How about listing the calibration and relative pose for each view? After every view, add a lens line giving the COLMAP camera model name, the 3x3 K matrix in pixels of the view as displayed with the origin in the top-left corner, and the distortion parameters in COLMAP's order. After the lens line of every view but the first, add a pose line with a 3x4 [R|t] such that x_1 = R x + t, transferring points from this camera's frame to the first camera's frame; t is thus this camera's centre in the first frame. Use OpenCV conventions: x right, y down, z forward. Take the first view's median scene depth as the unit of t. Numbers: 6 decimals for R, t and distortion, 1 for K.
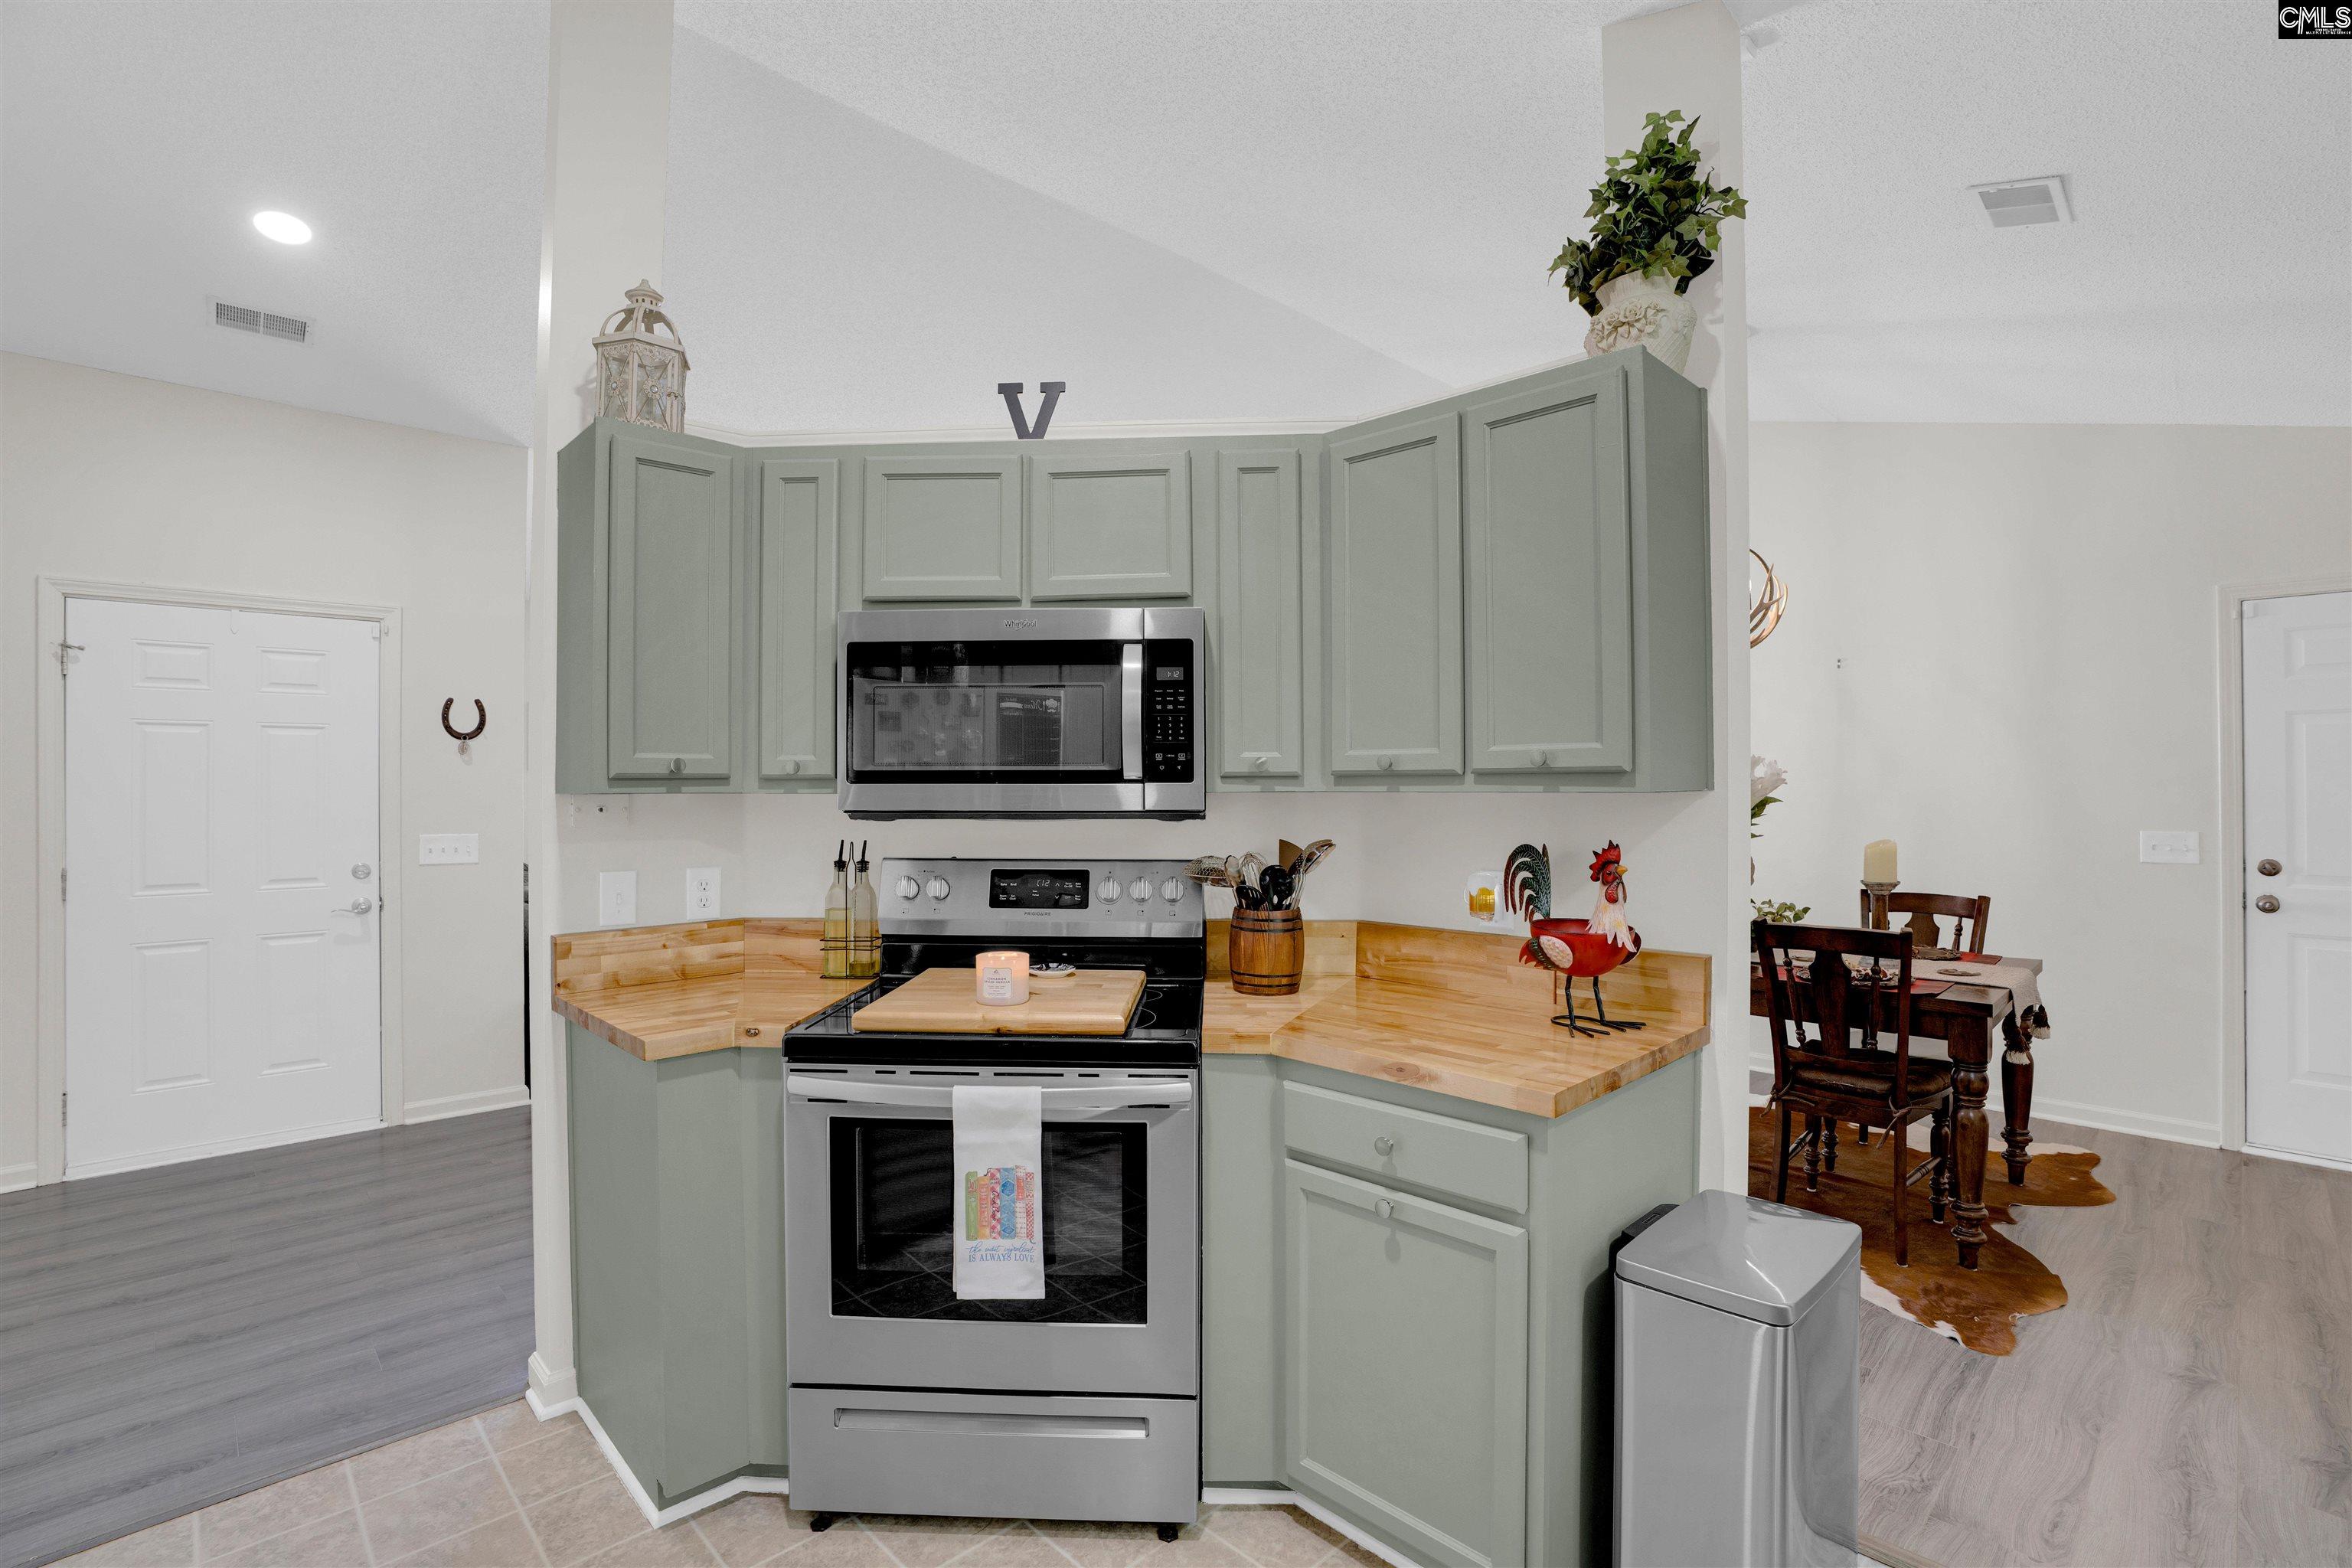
lens RADIAL K [[1086.9, 0, 1197.3], [0, 1086.9, 794.9], [0, 0, 1]] dist [-0.042764, 0.011593]
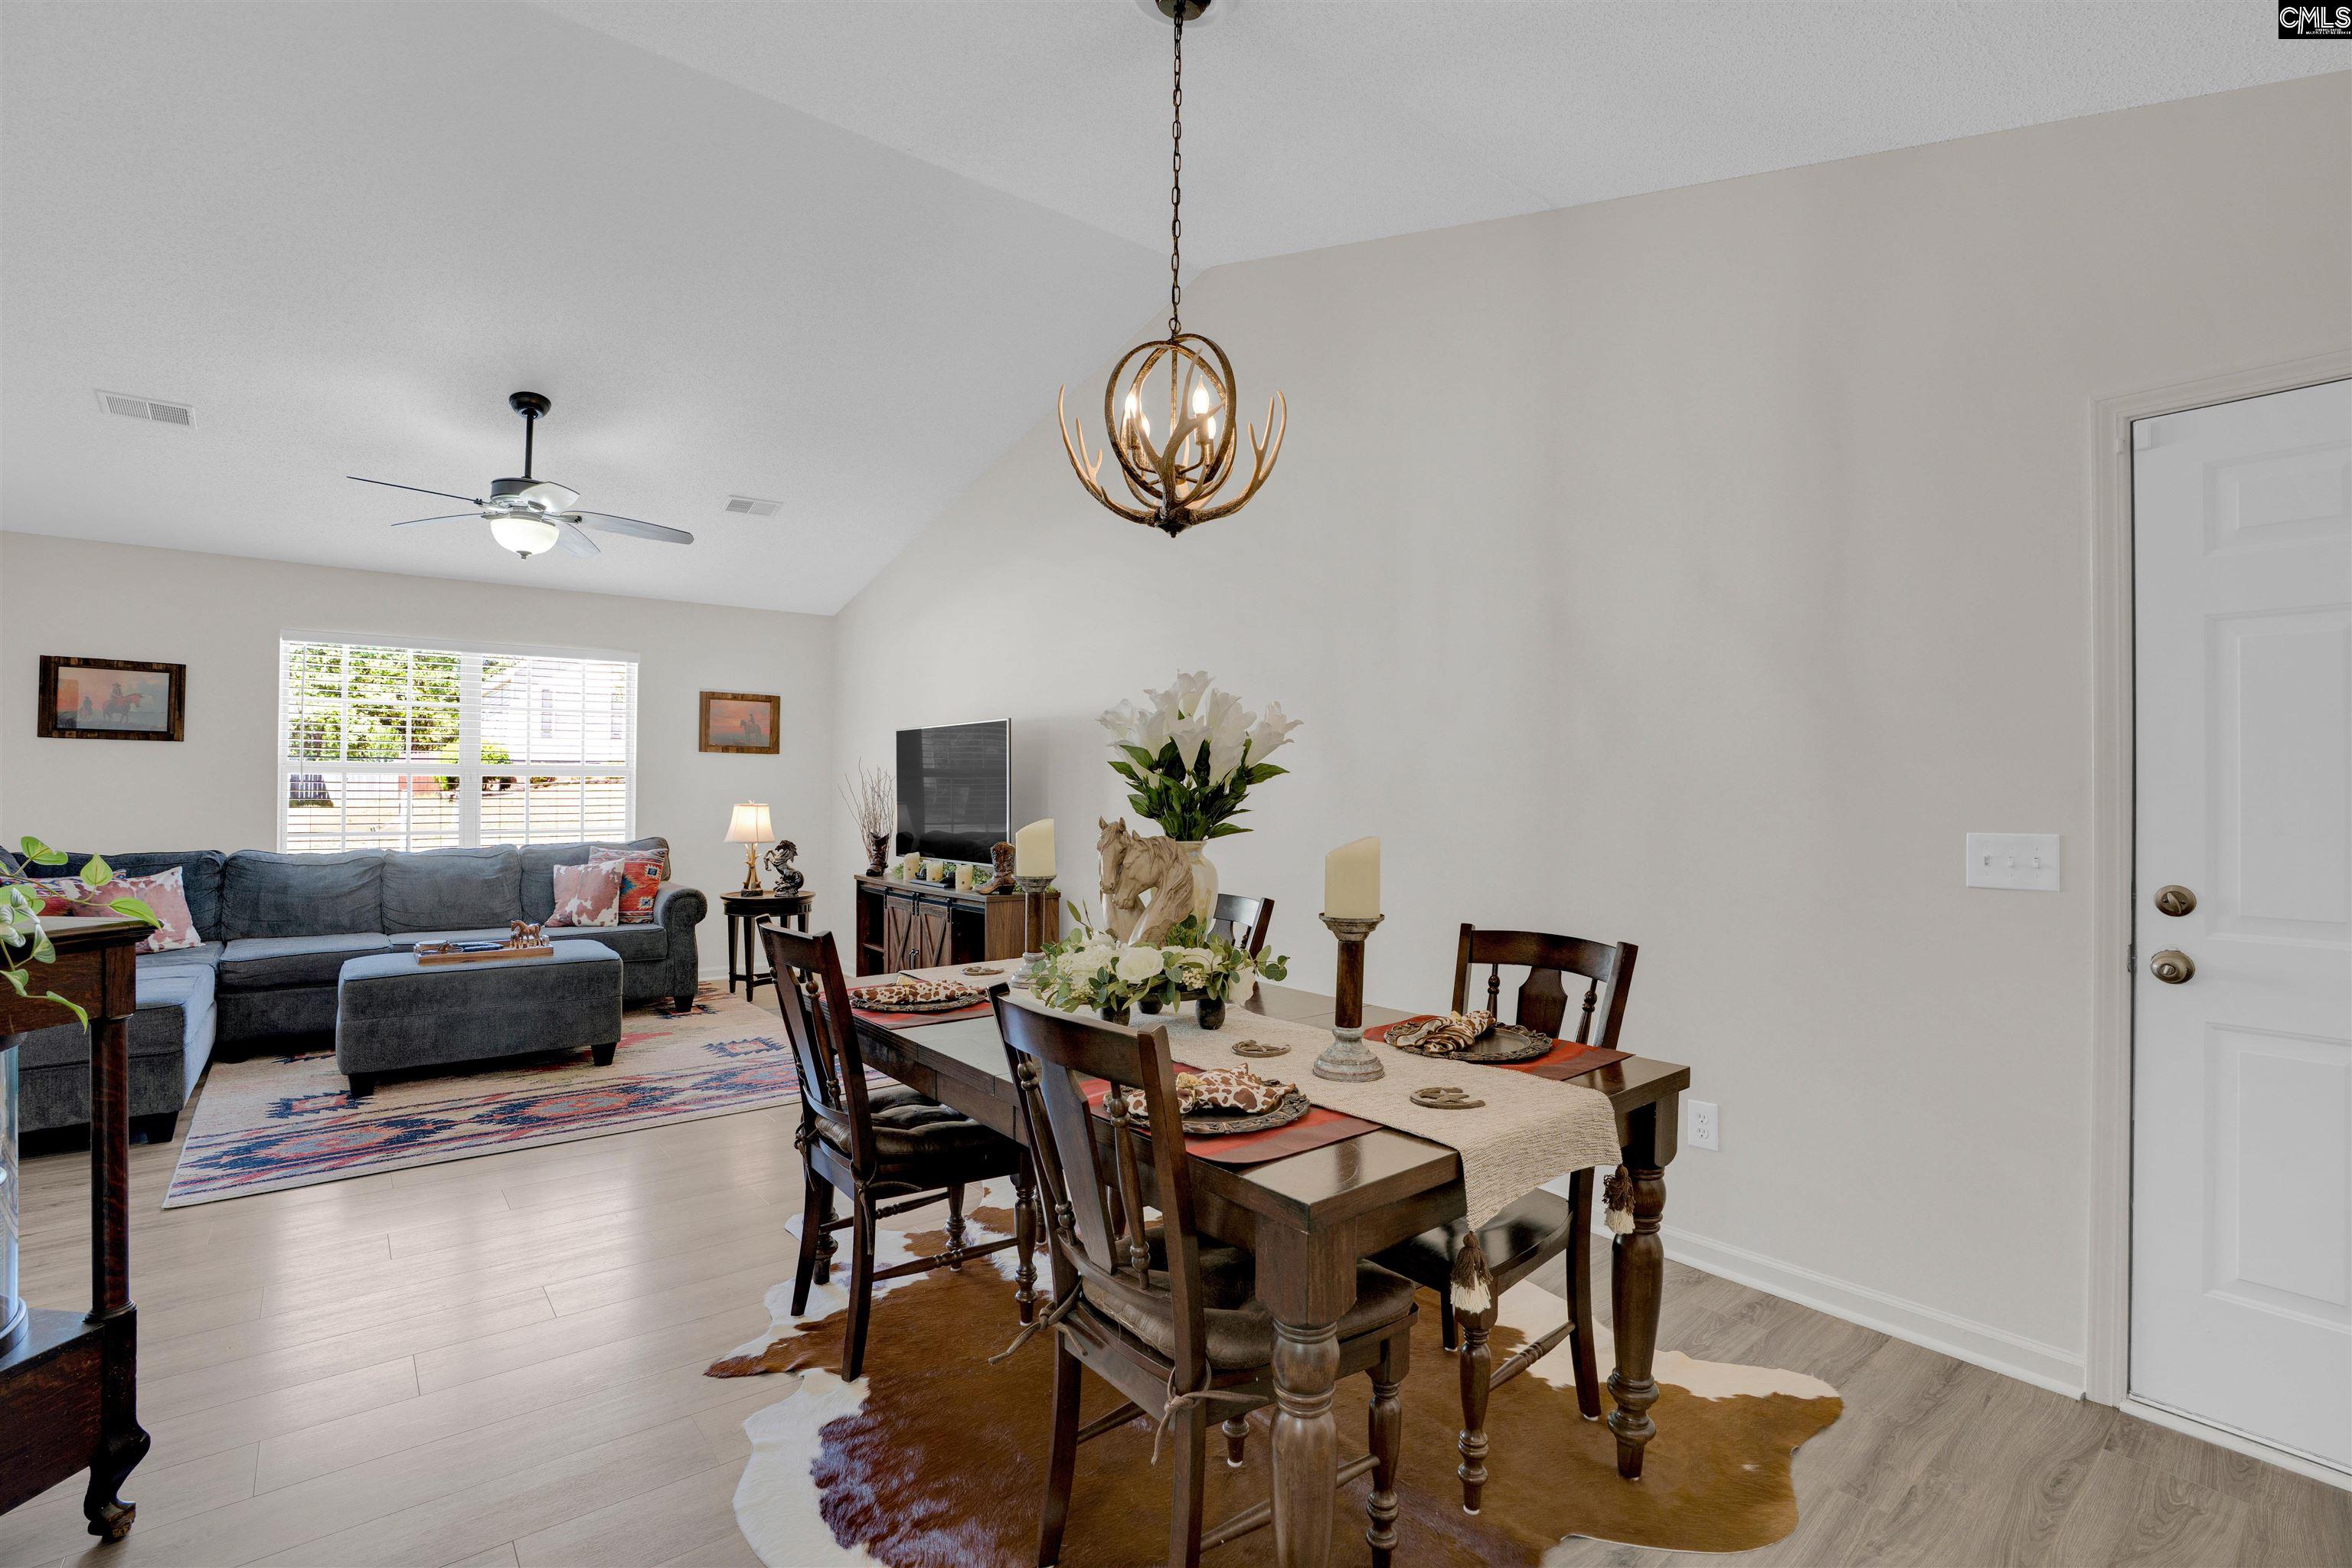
lens RADIAL K [[1086.9, 0, 1196.9], [0, 1086.9, 794.2], [0, 0, 1]] dist [-0.042764, 0.011593]
pose [[0.996467, 0.009157, -0.083485, 0.550099], [-0.009129, 0.999958, 0.000718, 0.017380], [0.083488, 0.000047, 0.996509, 0.404220]]
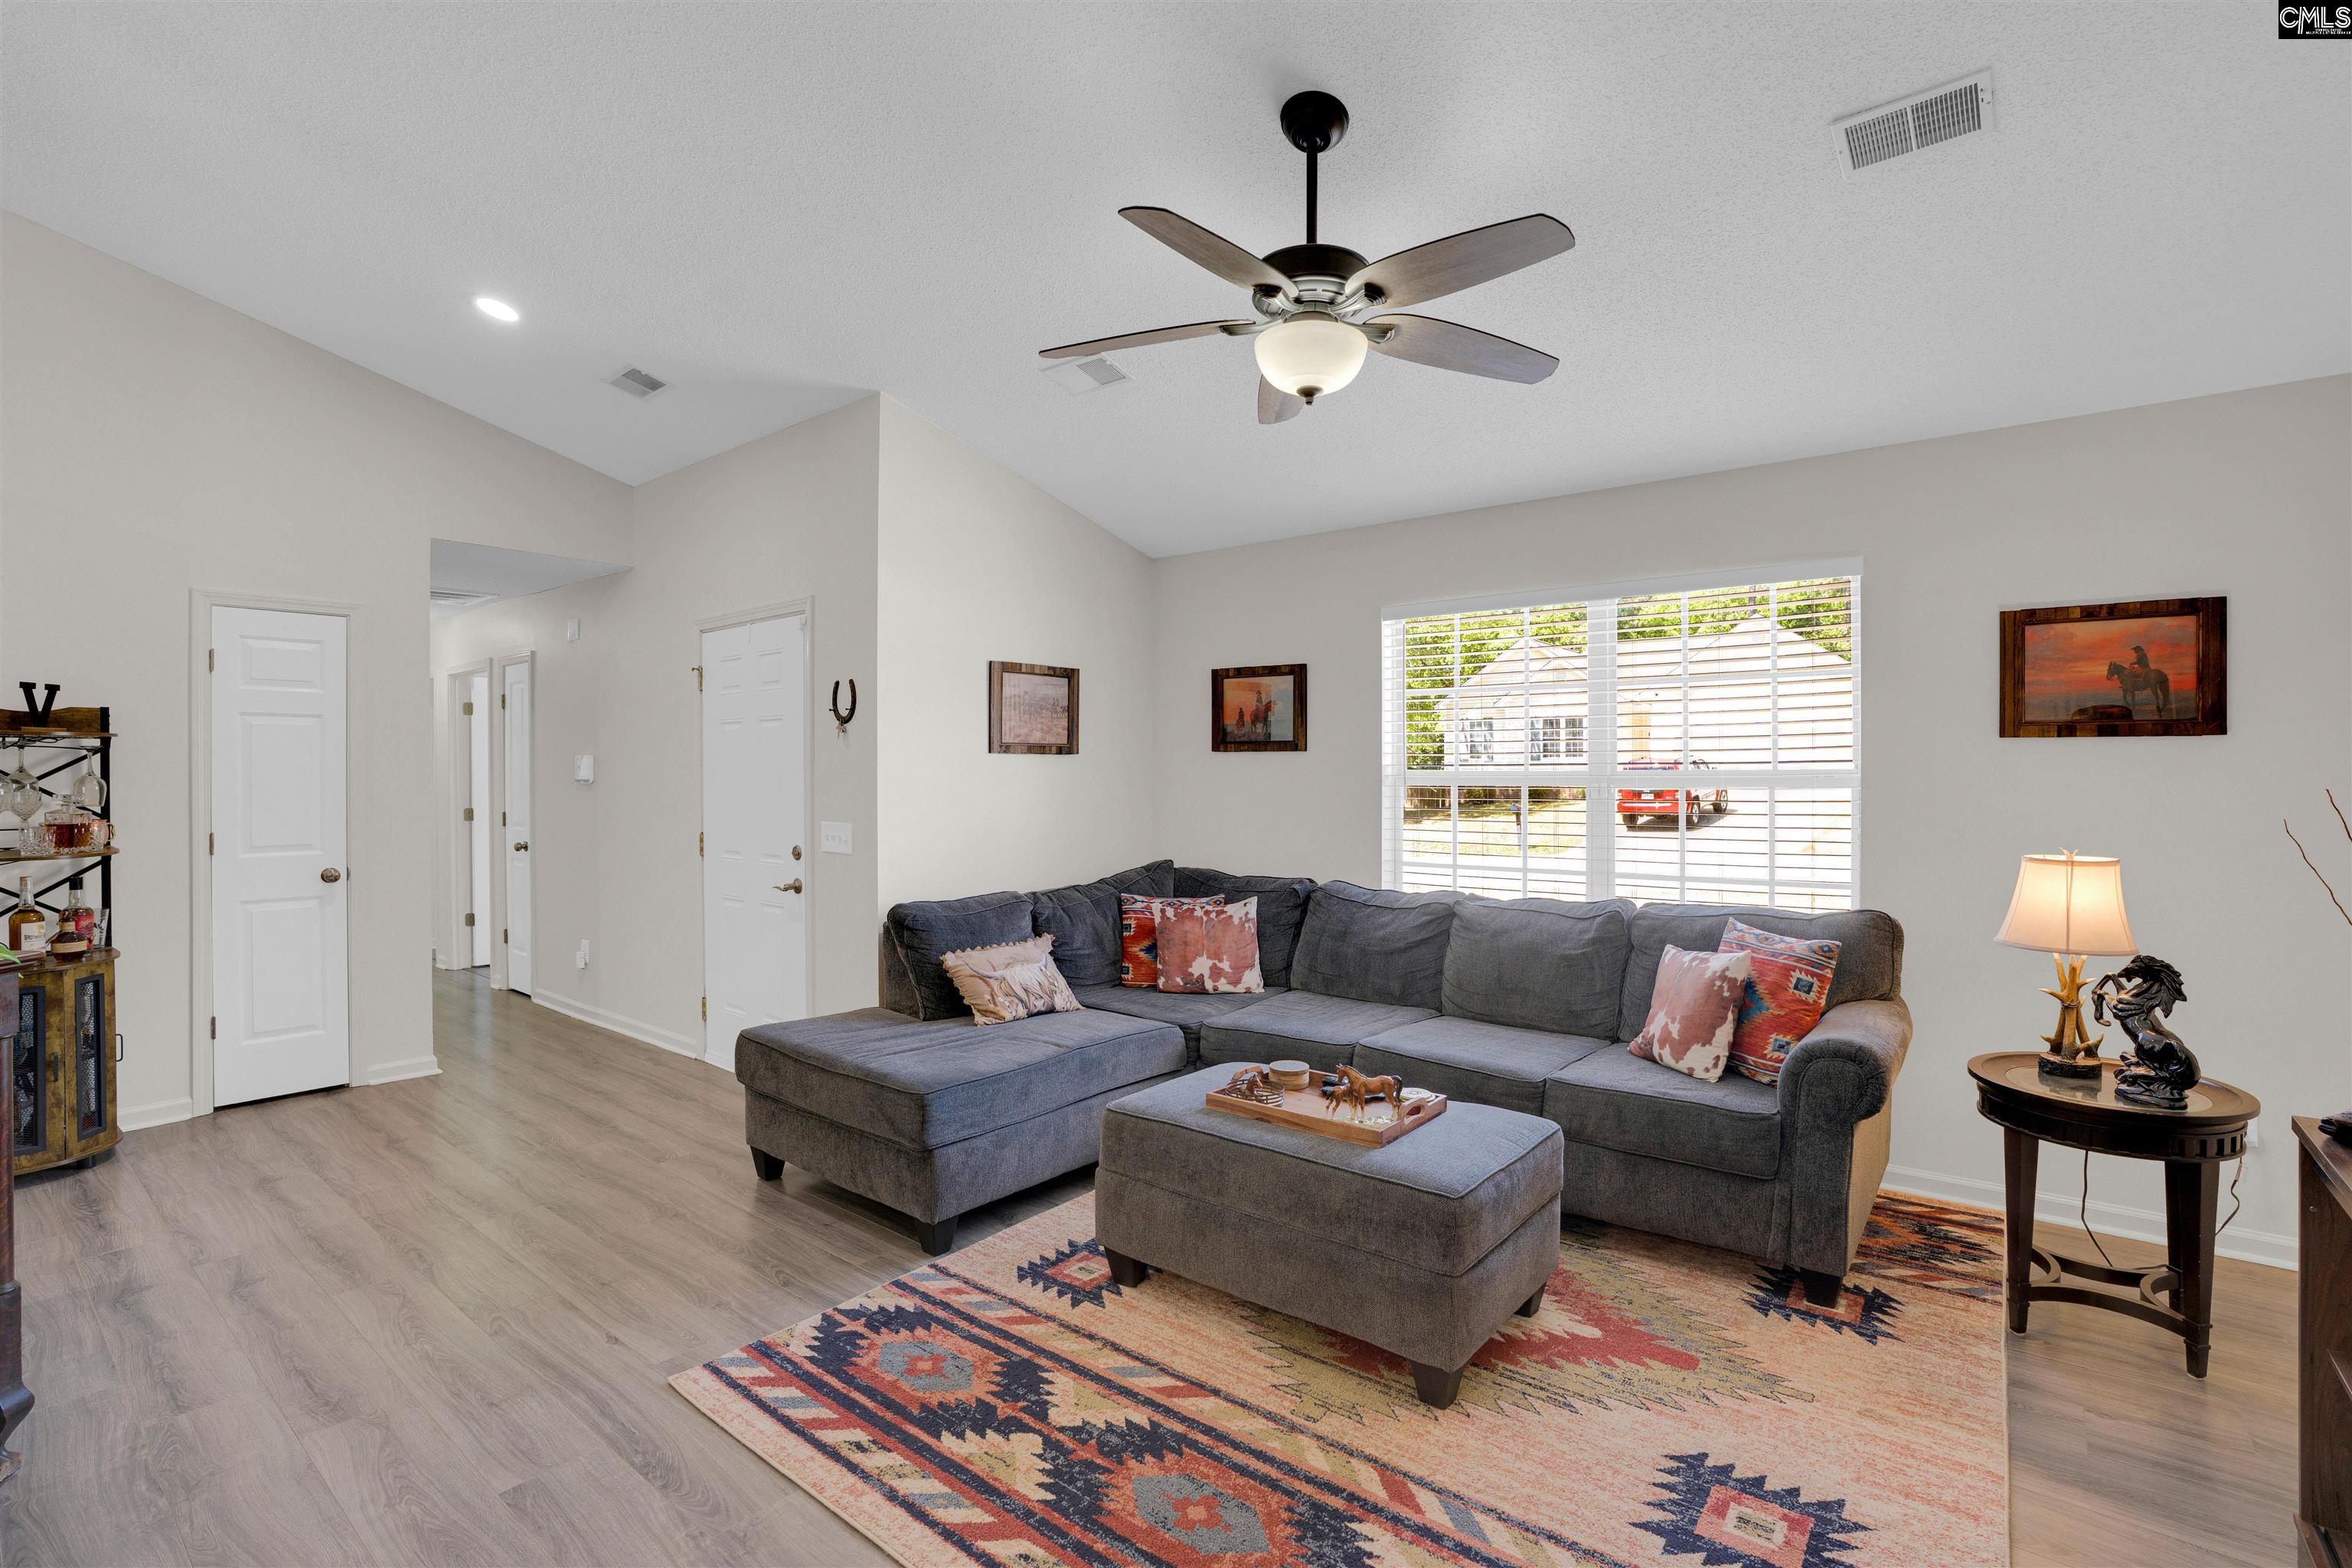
lens RADIAL K [[1086.9, 0, 1163.4], [0, 1086.9, 774.6], [0, 0, 1]] dist [-0.042764, 0.011593]
pose [[0.118744, -0.002740, -0.992921, 0.346866], [-0.008929, 0.999953, -0.003827, -0.004512], [0.992885, 0.009320, 0.118714, 1.308797]]
